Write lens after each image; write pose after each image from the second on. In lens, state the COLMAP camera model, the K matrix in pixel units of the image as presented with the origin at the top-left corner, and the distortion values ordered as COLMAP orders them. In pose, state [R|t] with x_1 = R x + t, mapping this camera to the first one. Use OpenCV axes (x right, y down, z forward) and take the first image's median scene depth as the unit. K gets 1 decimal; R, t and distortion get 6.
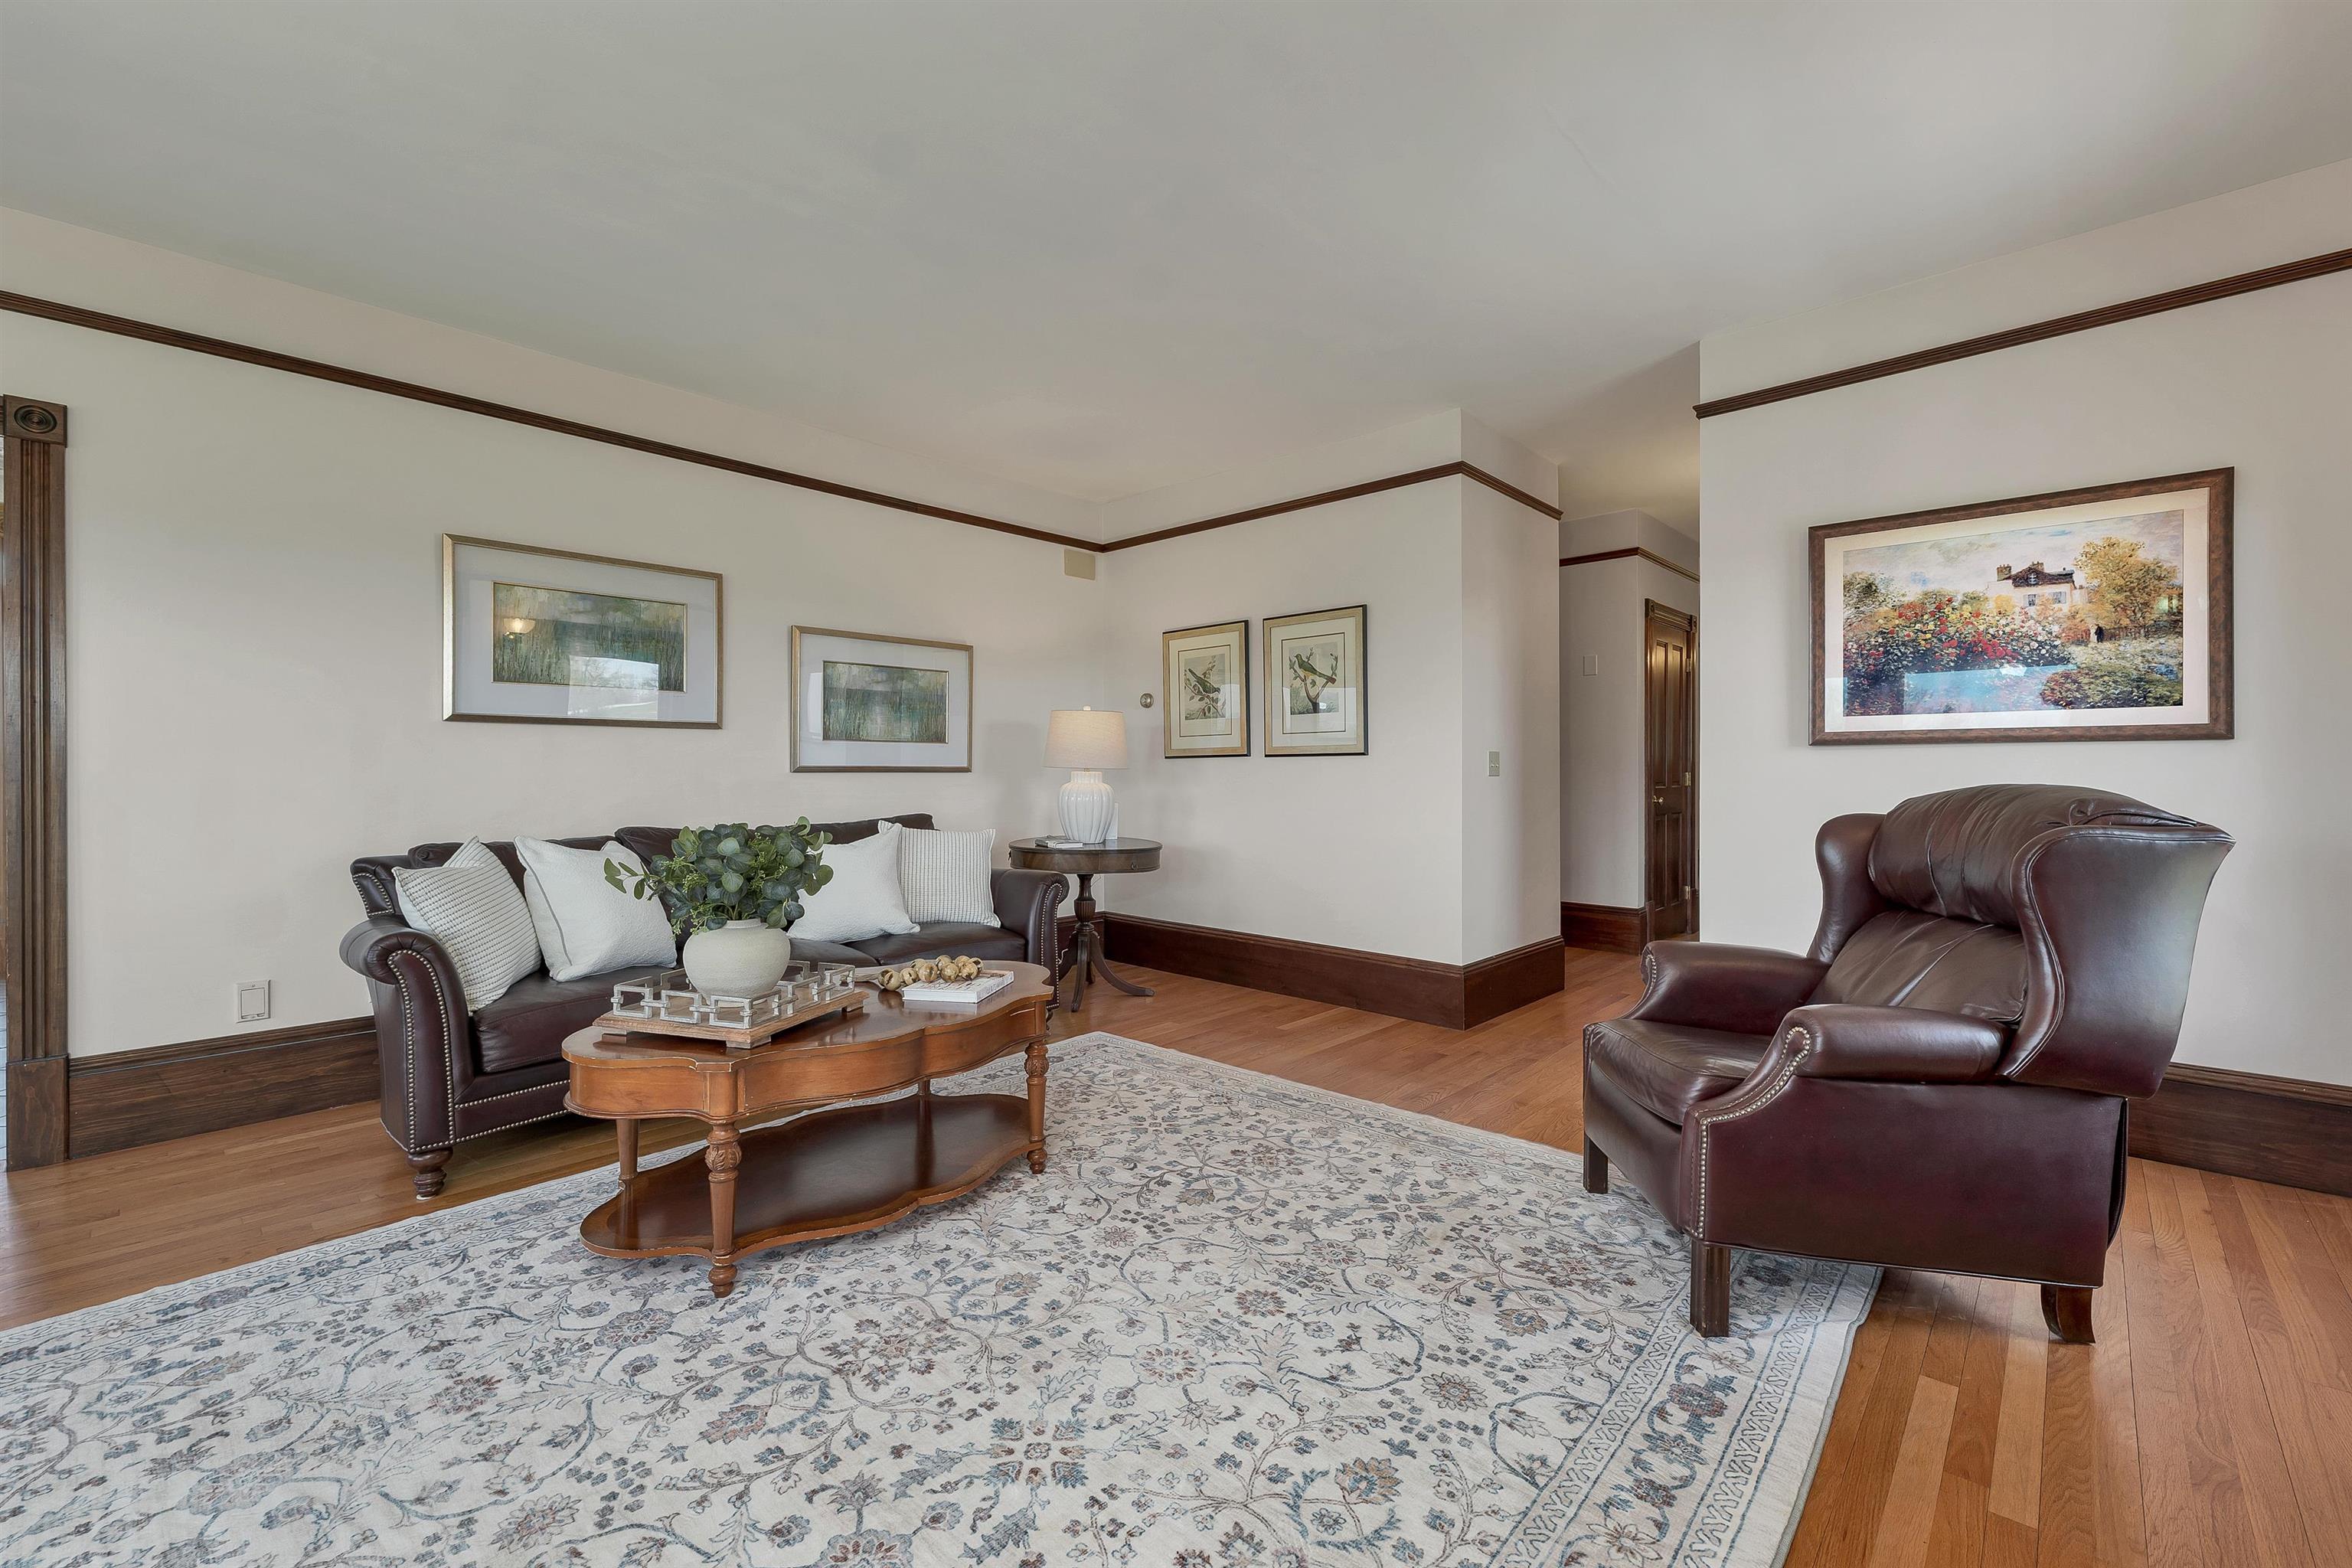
lens RADIAL K [[978.9, 0, 1176.0], [0, 978.9, 784.0], [0, 0, 1]] dist [0.000274, 0.000188]
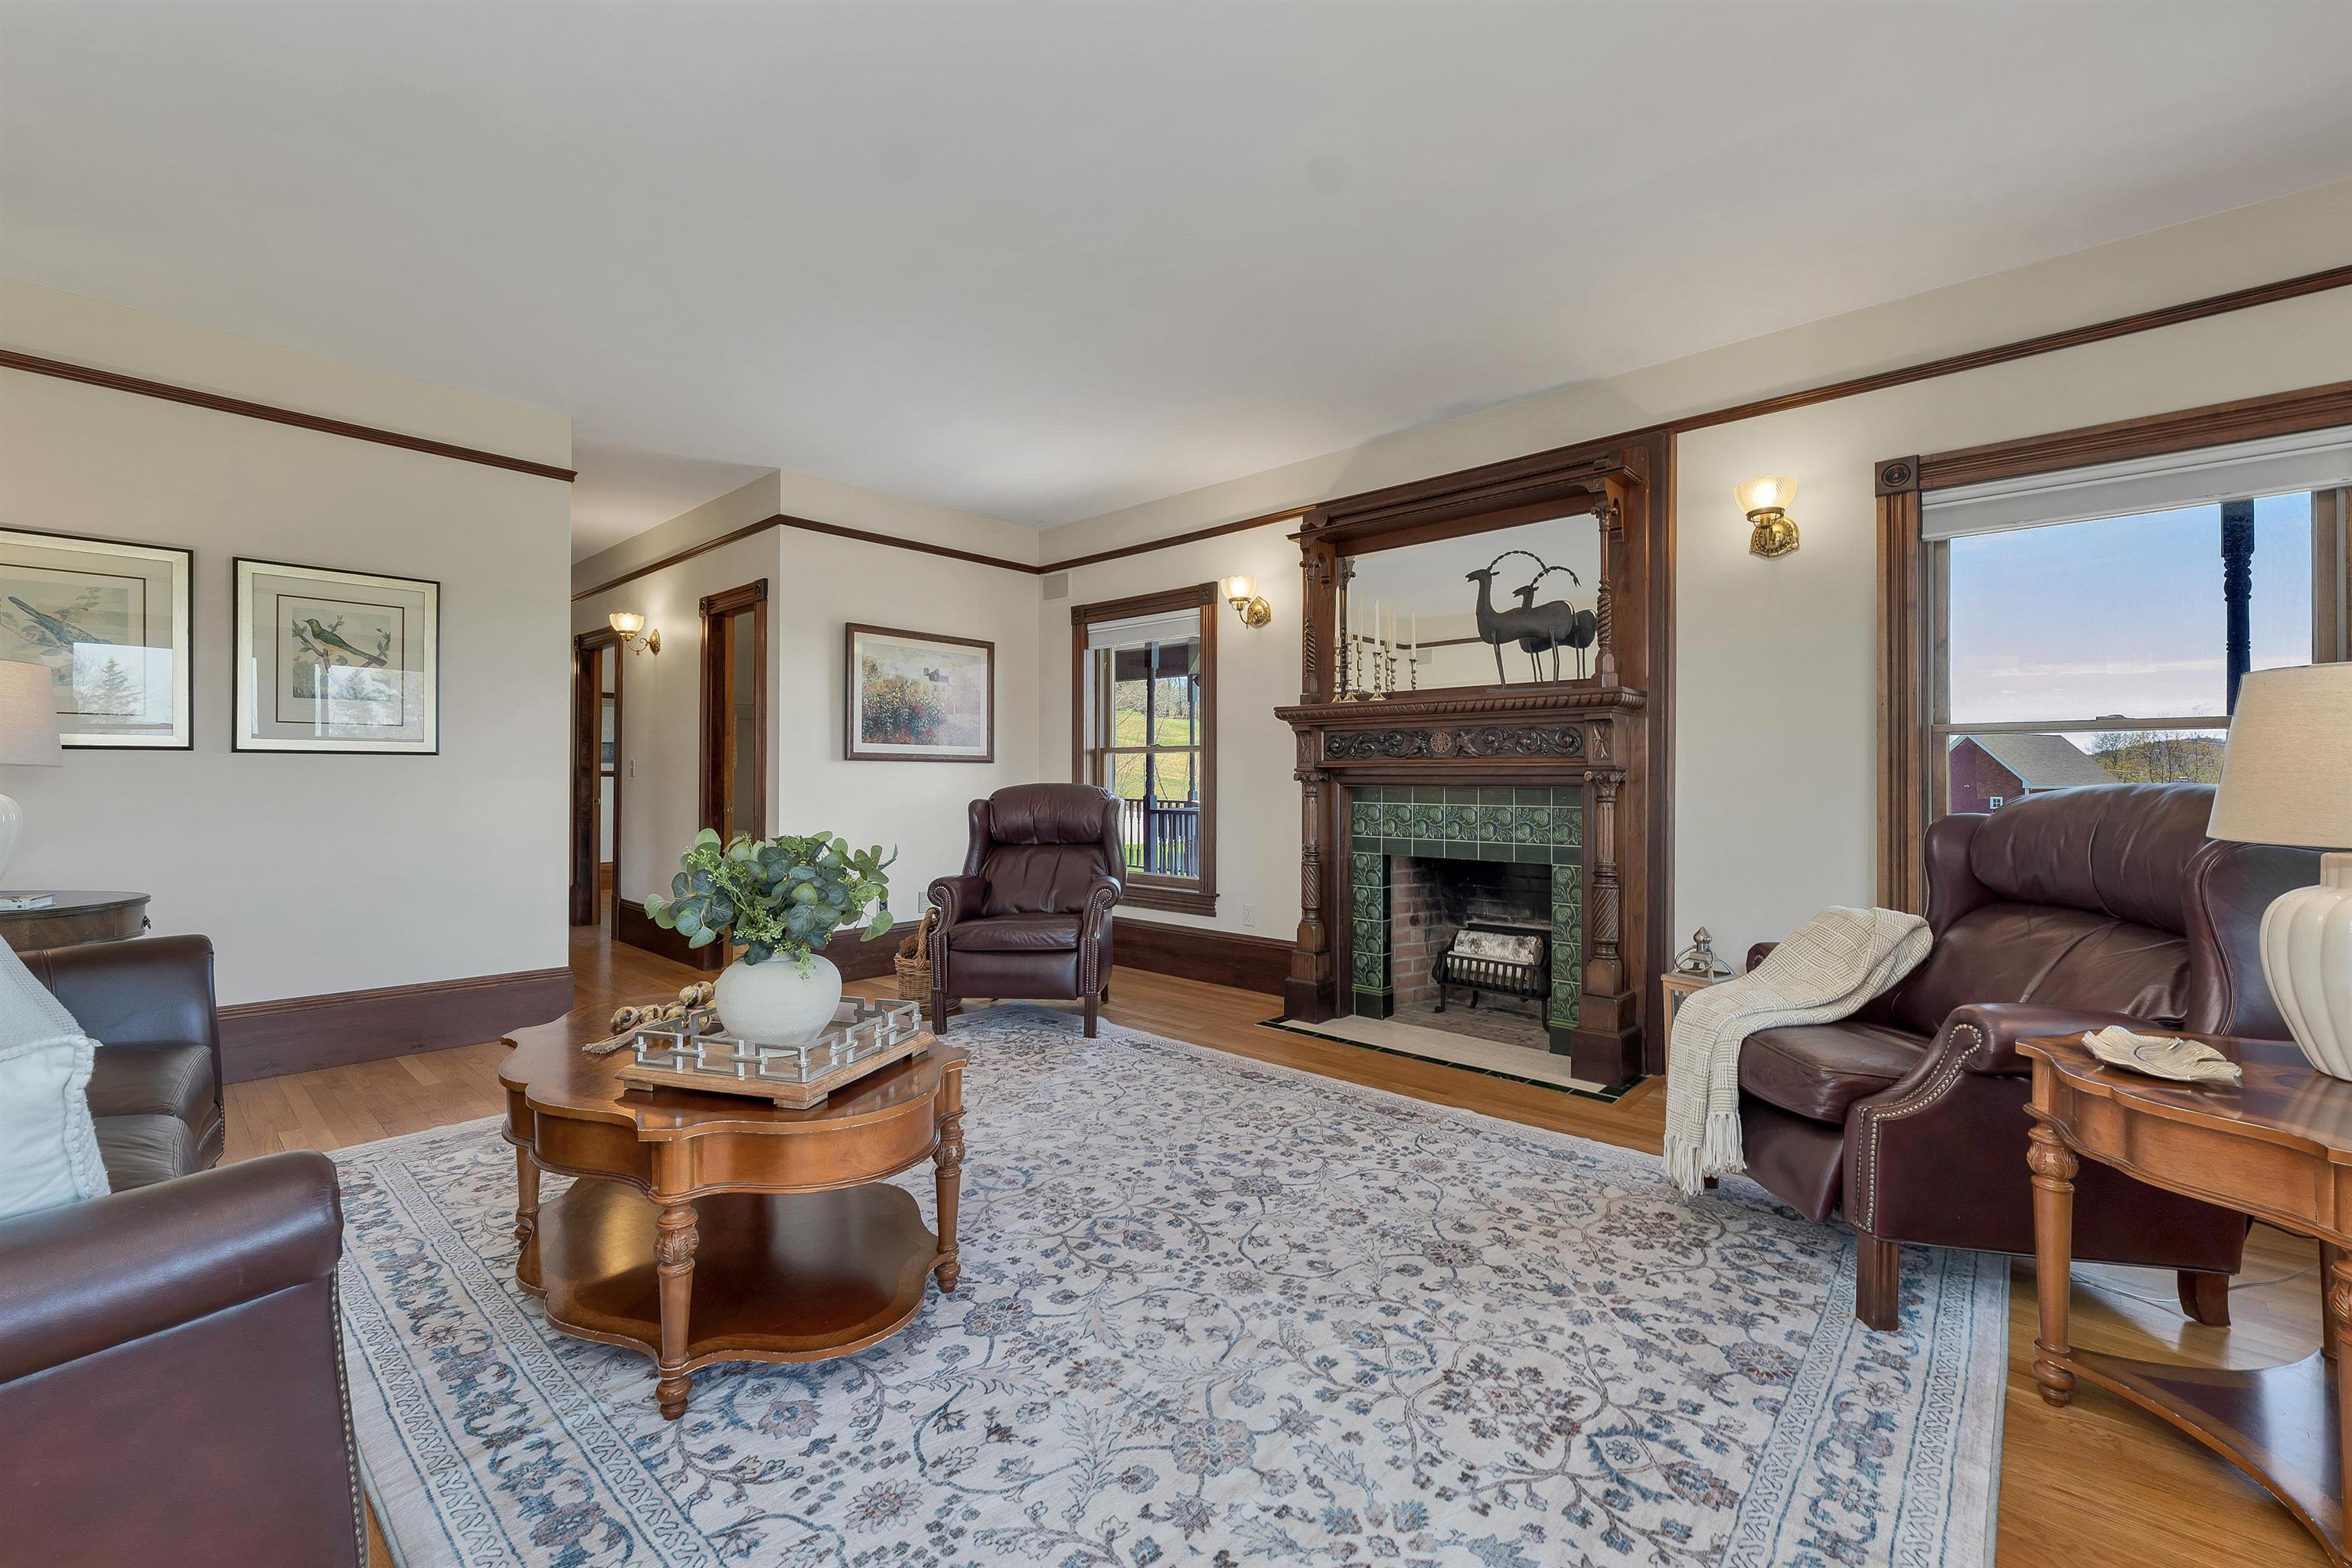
lens RADIAL K [[978.9, 0, 1176.0], [0, 978.9, 784.0], [0, 0, 1]] dist [0.000274, 0.000188]
pose [[-0.015513, -0.003055, 0.999875, -1.540727], [0.009936, 0.999945, 0.003210, -0.001019], [-0.999830, 0.009985, -0.015482, 0.809464]]
